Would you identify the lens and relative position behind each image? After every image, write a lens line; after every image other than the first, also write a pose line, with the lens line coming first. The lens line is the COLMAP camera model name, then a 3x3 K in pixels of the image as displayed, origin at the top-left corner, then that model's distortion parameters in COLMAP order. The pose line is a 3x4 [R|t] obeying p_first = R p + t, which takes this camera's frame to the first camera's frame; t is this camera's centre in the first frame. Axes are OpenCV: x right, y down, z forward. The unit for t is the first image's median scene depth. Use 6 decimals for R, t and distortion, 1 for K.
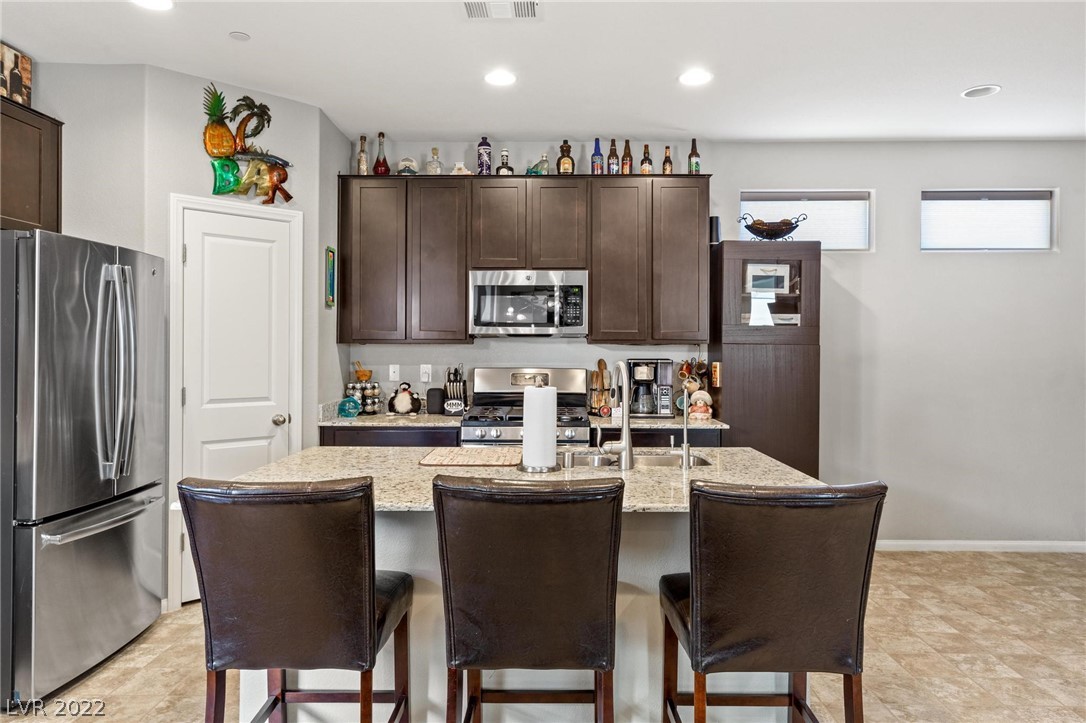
lens RADIAL K [[699.8, 0, 543.5], [0, 699.8, 349.4], [0, 0, 1]] dist [0.005215, 0.002774]
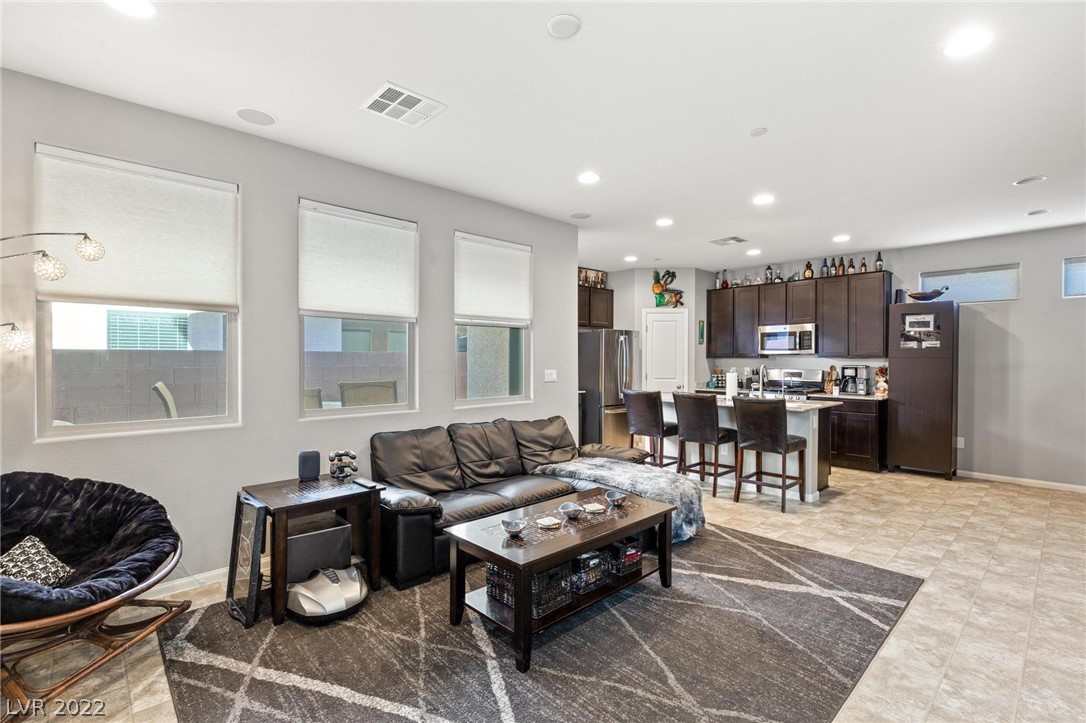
lens RADIAL K [[489.7, 0, 544.9], [0, 489.7, 361.5], [0, 0, 1]] dist [0.001161, 0.000139]
pose [[0.697506, 0.001821, -0.716577, 0.548509], [-0.000785, 0.999998, 0.001777, 0.000485], [0.716578, -0.000677, 0.697506, -0.615967]]
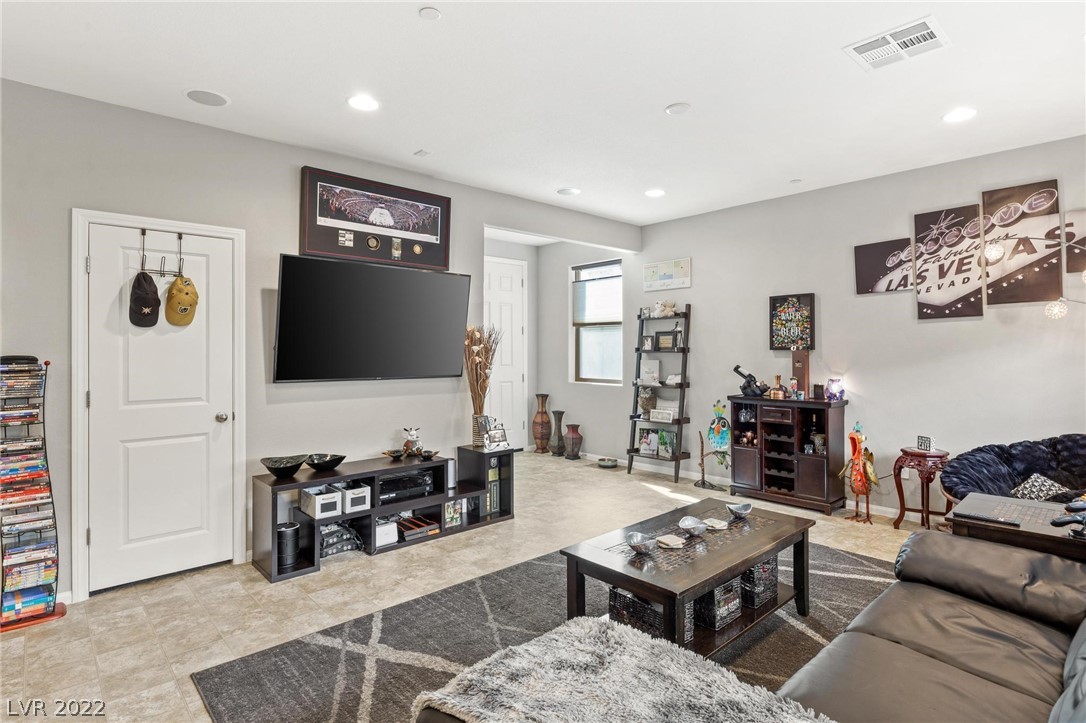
lens RADIAL K [[560.9, 0, 548.0], [0, 560.9, 348.0], [0, 0, 1]] dist [-0.003102, -0.000297]
pose [[-0.691011, 0.001506, 0.722843, -0.175748], [0.002557, 0.999997, 0.000361, -0.004311], [-0.722840, 0.002098, -0.691012, 0.340095]]
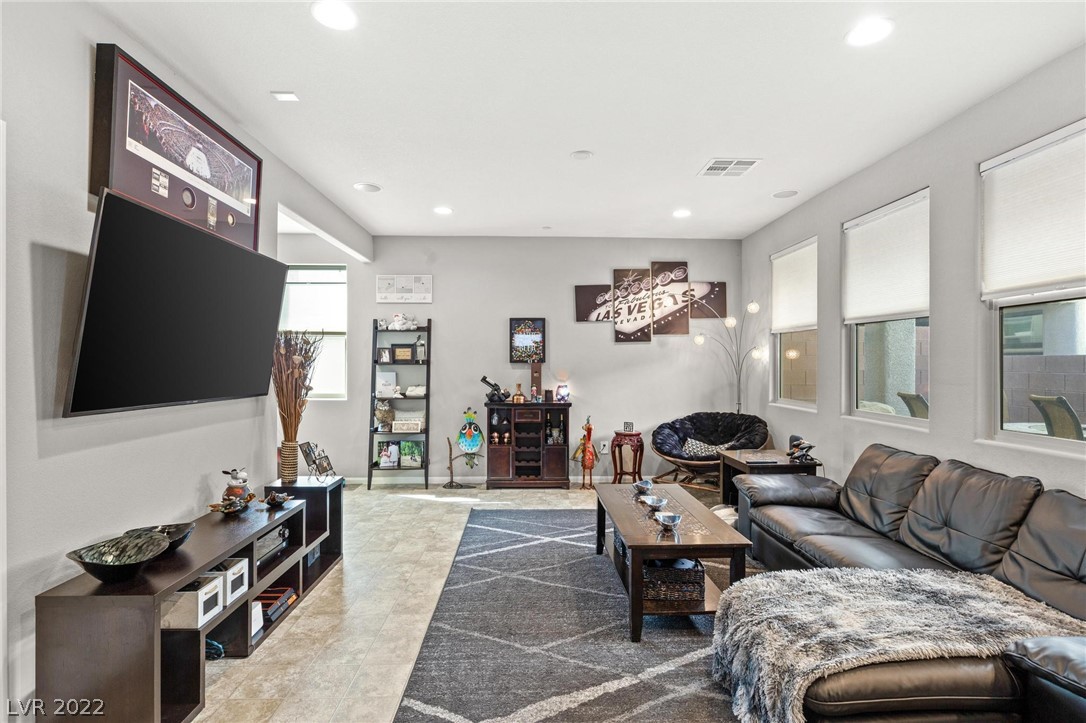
lens RADIAL K [[522.8, 0, 543.7], [0, 522.8, 363.8], [0, 0, 1]] dist [-0.002533, -0.000106]
pose [[-0.998504, -0.006157, -0.054339, 0.328721], [-0.006353, 0.999974, 0.003446, -0.000948], [0.054317, 0.003786, -0.998517, 0.502101]]
